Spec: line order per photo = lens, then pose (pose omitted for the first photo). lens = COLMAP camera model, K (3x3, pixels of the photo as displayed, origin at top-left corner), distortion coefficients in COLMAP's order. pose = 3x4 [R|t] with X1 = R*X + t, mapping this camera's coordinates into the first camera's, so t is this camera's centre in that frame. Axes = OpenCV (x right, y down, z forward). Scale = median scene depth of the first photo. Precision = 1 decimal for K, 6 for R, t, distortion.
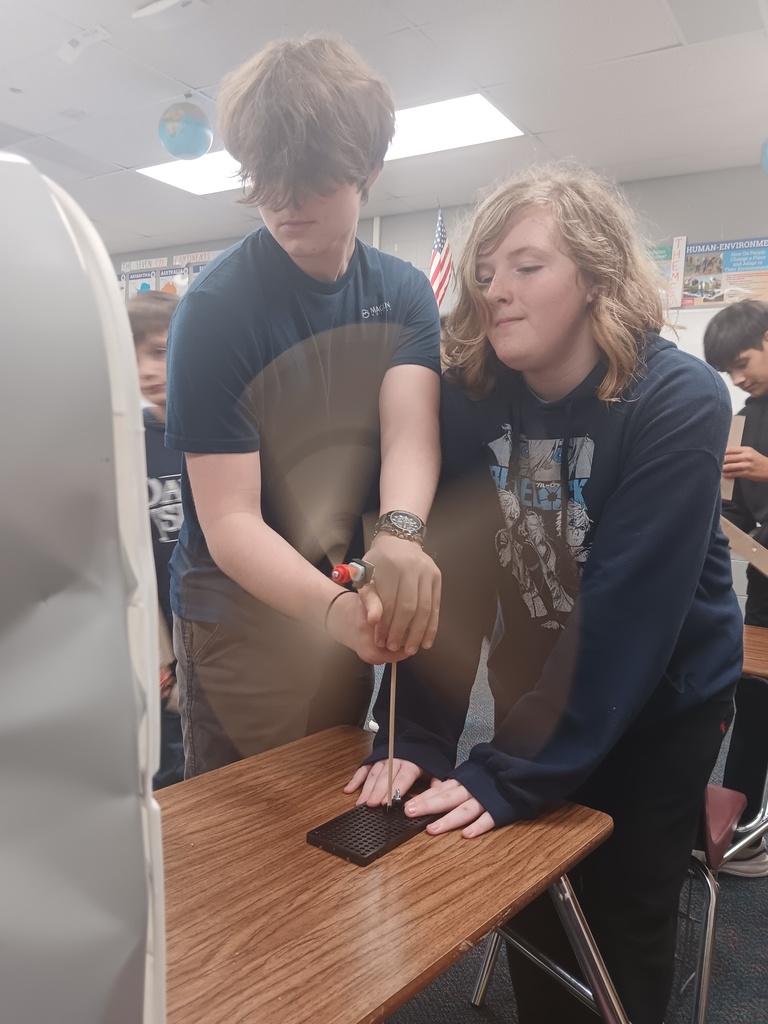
lens RADIAL K [[781.5, 0, 384.0], [0, 781.5, 512.0], [0, 0, 1]] dist [0.046302, -0.130351]
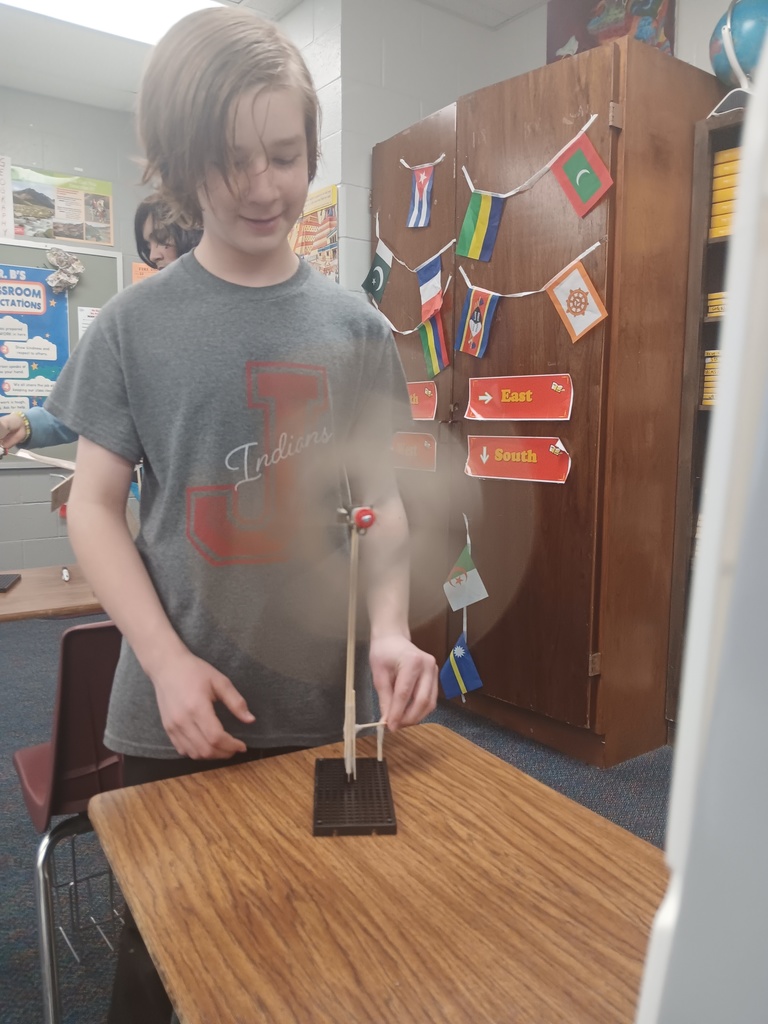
lens RADIAL K [[784.1, 0, 384.0], [0, 784.1, 512.0], [0, 0, 1]] dist [0.008470, -0.058236]
pose [[0.369336, -0.153001, 0.916614, -0.862397], [0.082224, 0.987865, 0.131763, -0.060163], [-0.925651, 0.026703, 0.377435, 0.822943]]
